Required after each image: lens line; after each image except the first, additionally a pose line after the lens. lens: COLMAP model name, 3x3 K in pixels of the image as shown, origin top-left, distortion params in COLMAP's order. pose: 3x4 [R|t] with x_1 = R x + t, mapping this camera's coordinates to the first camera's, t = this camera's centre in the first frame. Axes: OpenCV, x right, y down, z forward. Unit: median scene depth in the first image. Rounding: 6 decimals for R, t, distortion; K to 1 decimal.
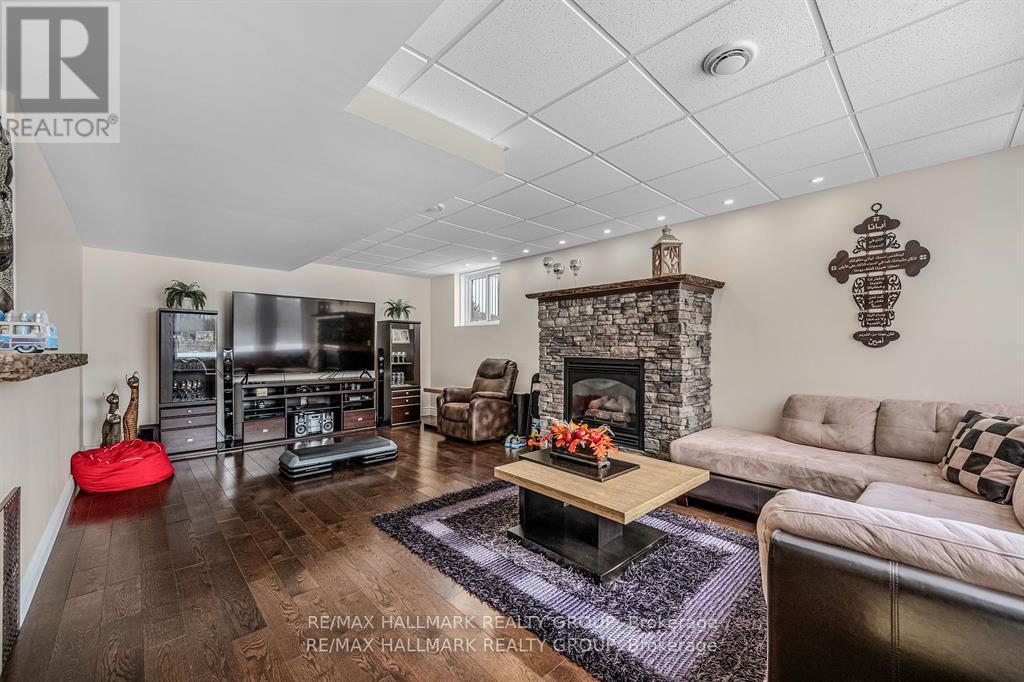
lens RADIAL K [[410.8, 0, 511.4], [0, 410.8, 344.6], [0, 0, 1]] dist [0.001360, 0.000025]
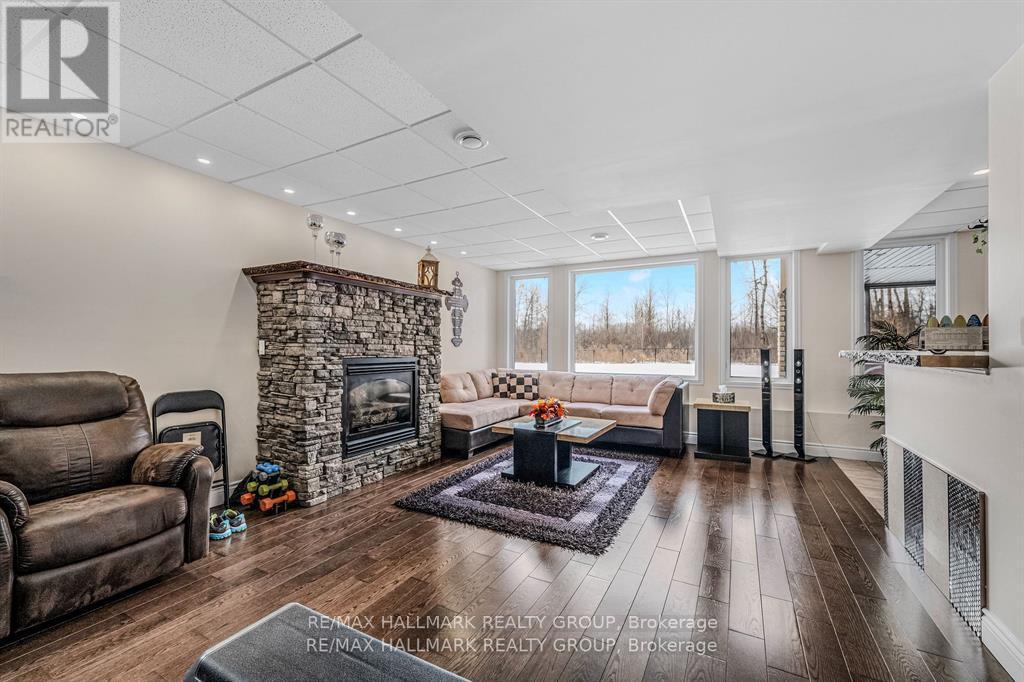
lens RADIAL K [[410.8, 0, 512.9], [0, 410.8, 346.7], [0, 0, 1]] dist [0.001360, 0.000025]
pose [[-0.319771, 0.000685, 0.947495, -0.813549], [-0.013068, 0.999901, -0.005134, 0.010938], [-0.947405, -0.014024, -0.319730, 1.098209]]
